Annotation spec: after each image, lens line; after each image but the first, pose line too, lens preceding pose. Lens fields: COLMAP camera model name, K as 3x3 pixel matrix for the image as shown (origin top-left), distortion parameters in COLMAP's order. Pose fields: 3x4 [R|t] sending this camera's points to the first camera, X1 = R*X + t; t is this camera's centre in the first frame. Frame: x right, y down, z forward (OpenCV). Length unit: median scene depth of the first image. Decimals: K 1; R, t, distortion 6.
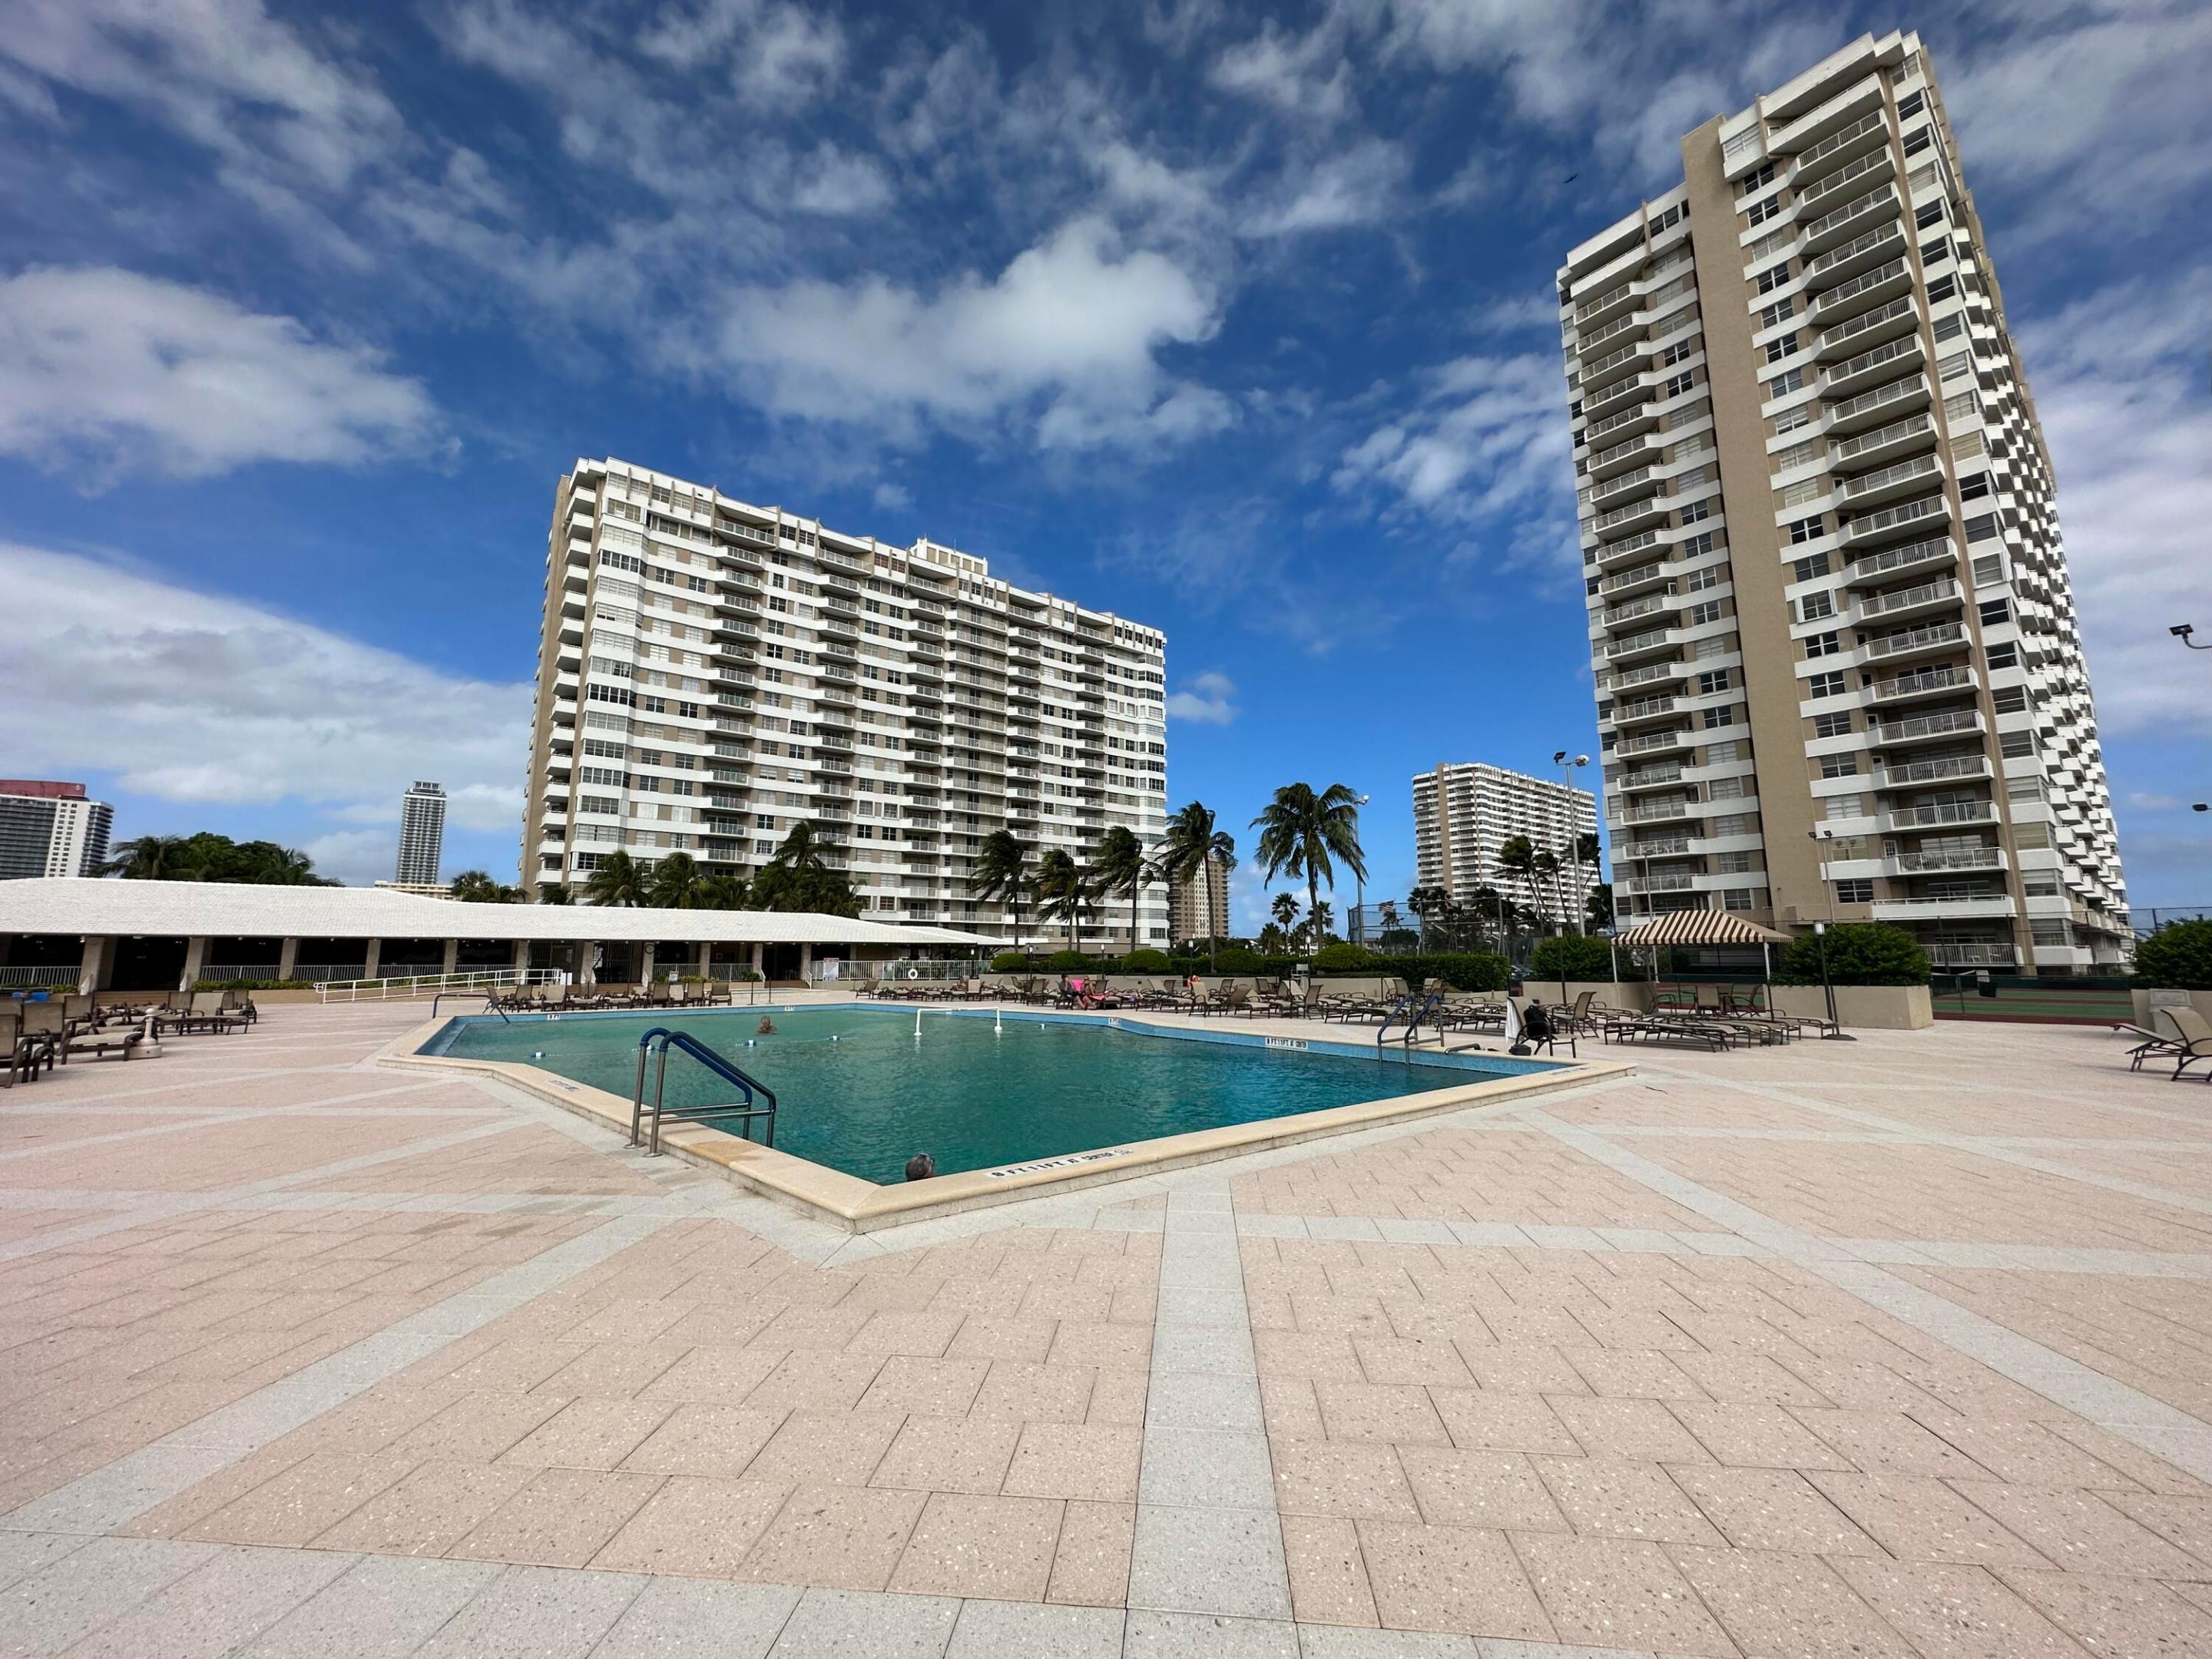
lens RADIAL K [[885.6, 0, 1098.5], [0, 885.6, 832.4], [0, 0, 1]] dist [0.001806, -0.000404]
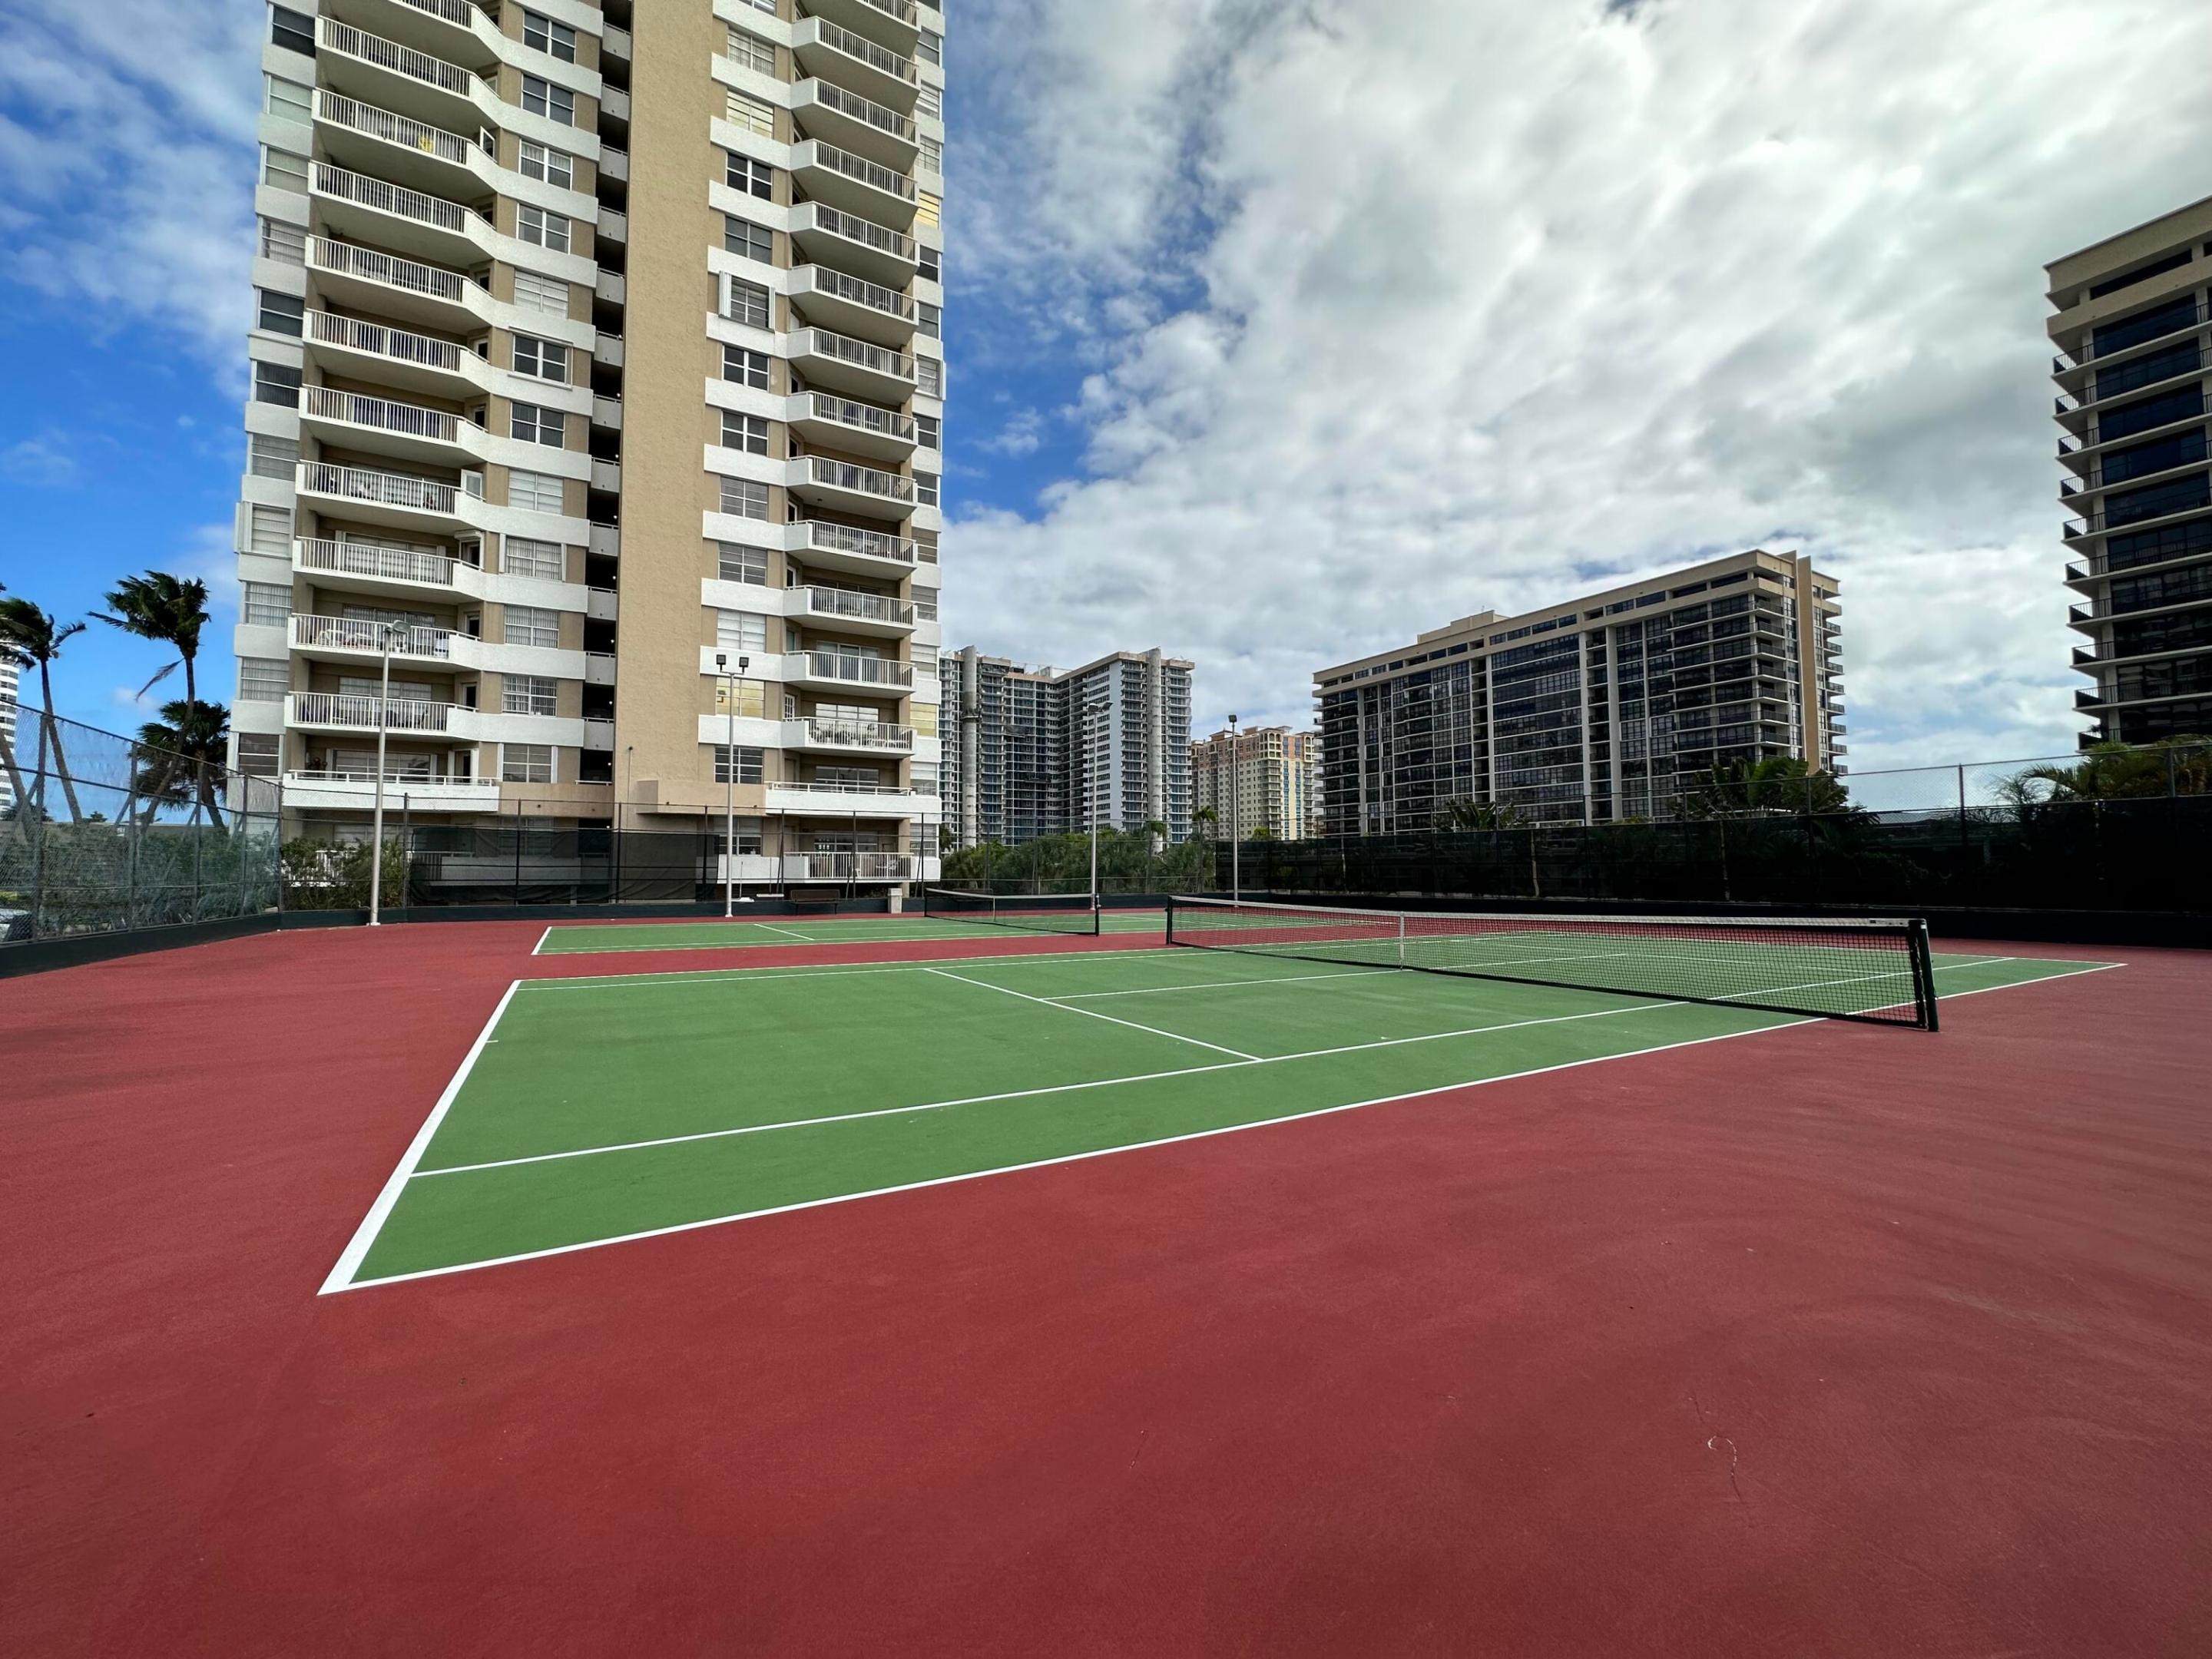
lens RADIAL K [[885.6, 0, 1103.4], [0, 885.6, 821.5], [0, 0, 1]] dist [0.001806, -0.000404]
pose [[0.145712, 0.056816, 0.987694, 0.476287], [-0.142749, 0.989110, -0.035838, 0.160259], [-0.978974, -0.135770, 0.152236, 1.130679]]
